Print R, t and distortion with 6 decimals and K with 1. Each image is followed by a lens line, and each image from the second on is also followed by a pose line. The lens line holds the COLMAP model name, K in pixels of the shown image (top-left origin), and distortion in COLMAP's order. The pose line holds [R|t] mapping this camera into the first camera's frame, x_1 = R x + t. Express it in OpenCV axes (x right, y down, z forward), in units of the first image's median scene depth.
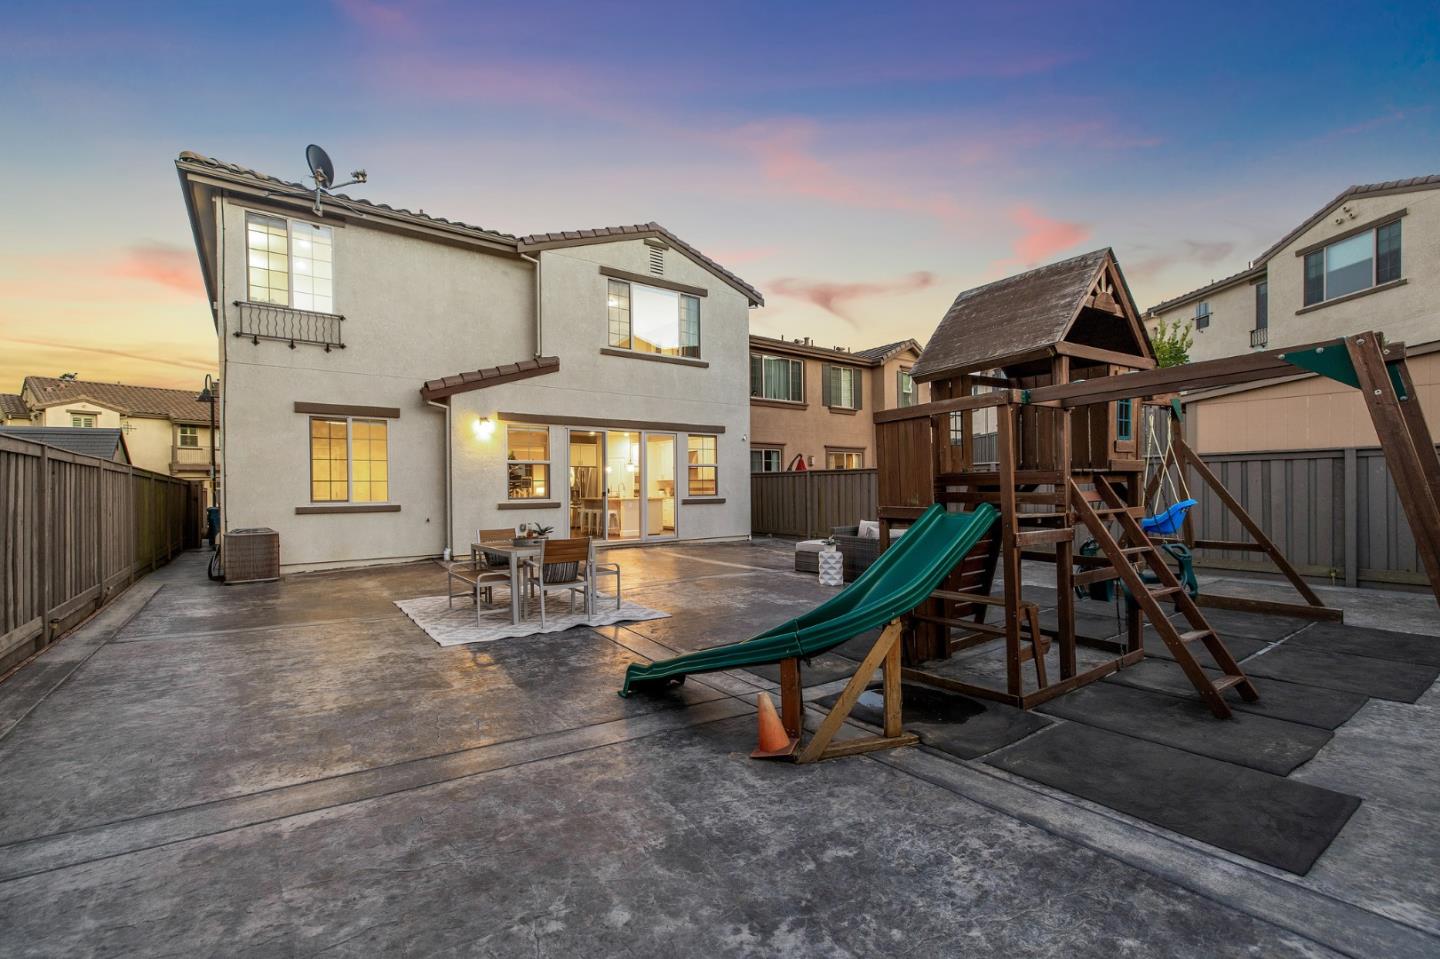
lens RADIAL K [[579.2, 0, 664.2], [0, 579.2, 487.2], [0, 0, 1]] dist [0.008492, 0.001245]
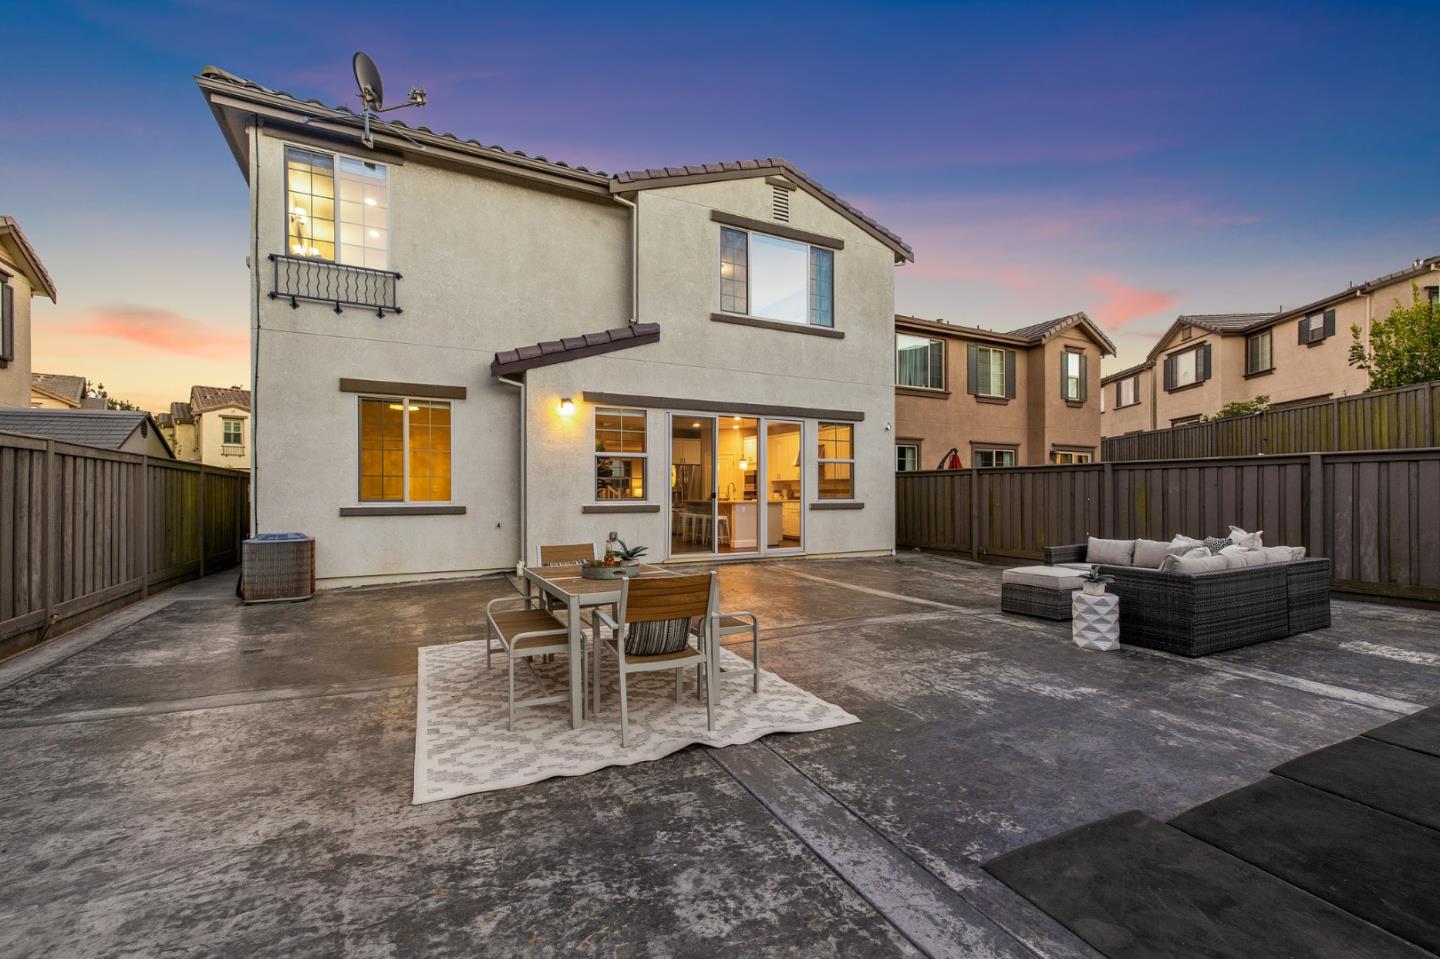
lens RADIAL K [[579.2, 0, 681.1], [0, 579.2, 488.3], [0, 0, 1]] dist [0.008492, 0.001245]
pose [[0.989973, 0.008041, -0.141025, -0.038752], [-0.008479, 0.999961, -0.002509, 0.004473], [0.140999, 0.003679, 0.990003, 0.221092]]
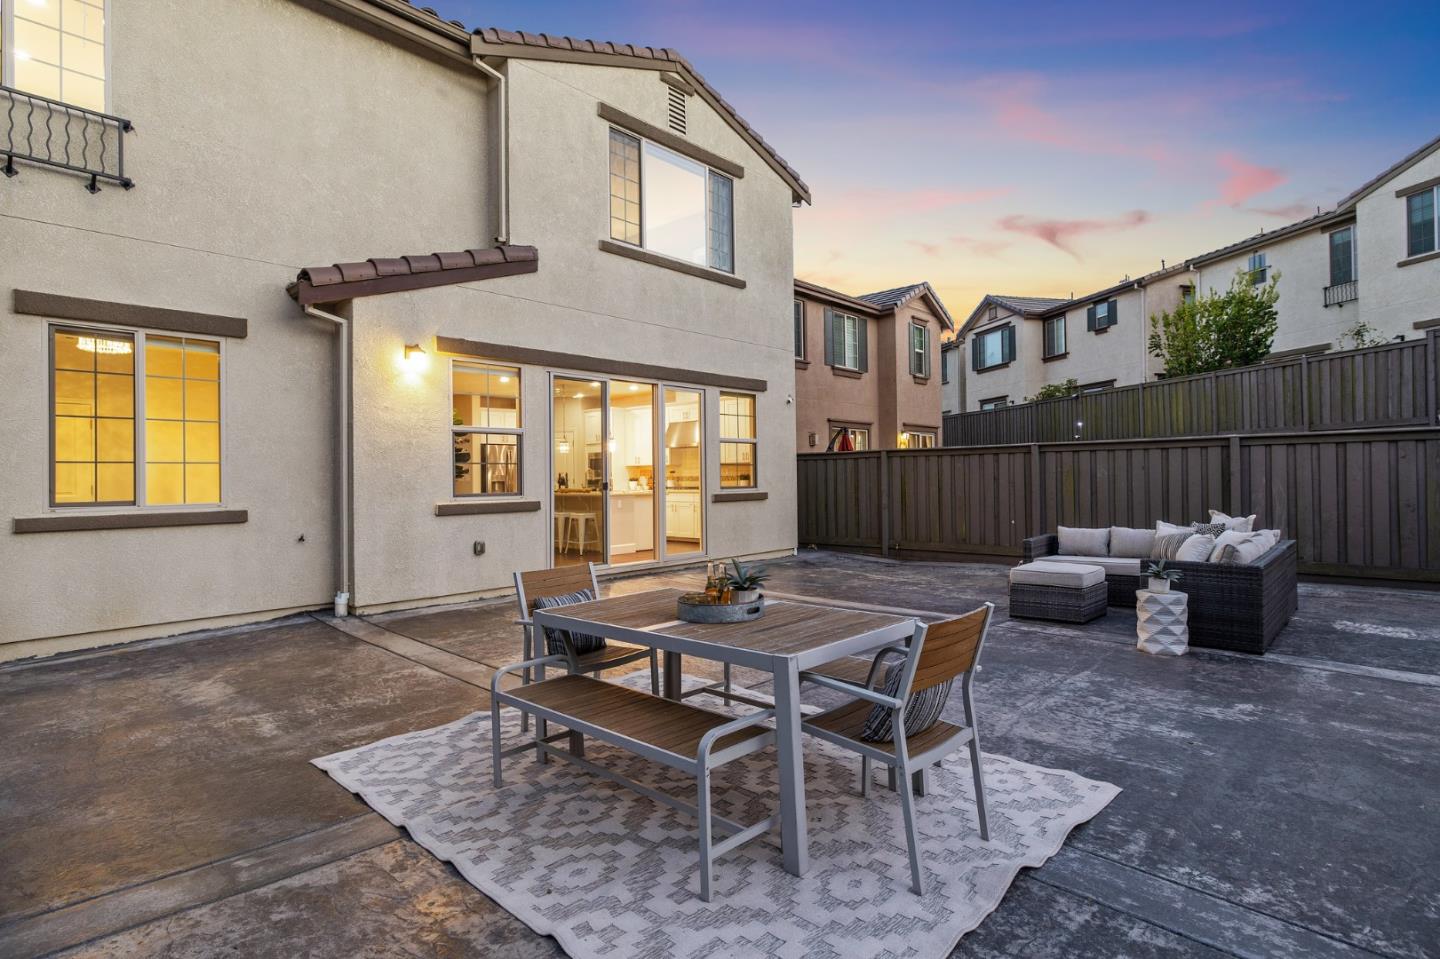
lens RADIAL K [[726.5, 0, 669.1], [0, 726.5, 466.8], [0, 0, 1]] dist [-0.000874, -0.000204]
pose [[0.981272, -0.000125, 0.192625, -0.199521], [0.003057, 0.999884, -0.014925, 0.003288], [-0.192601, 0.015235, 0.981159, 0.284563]]
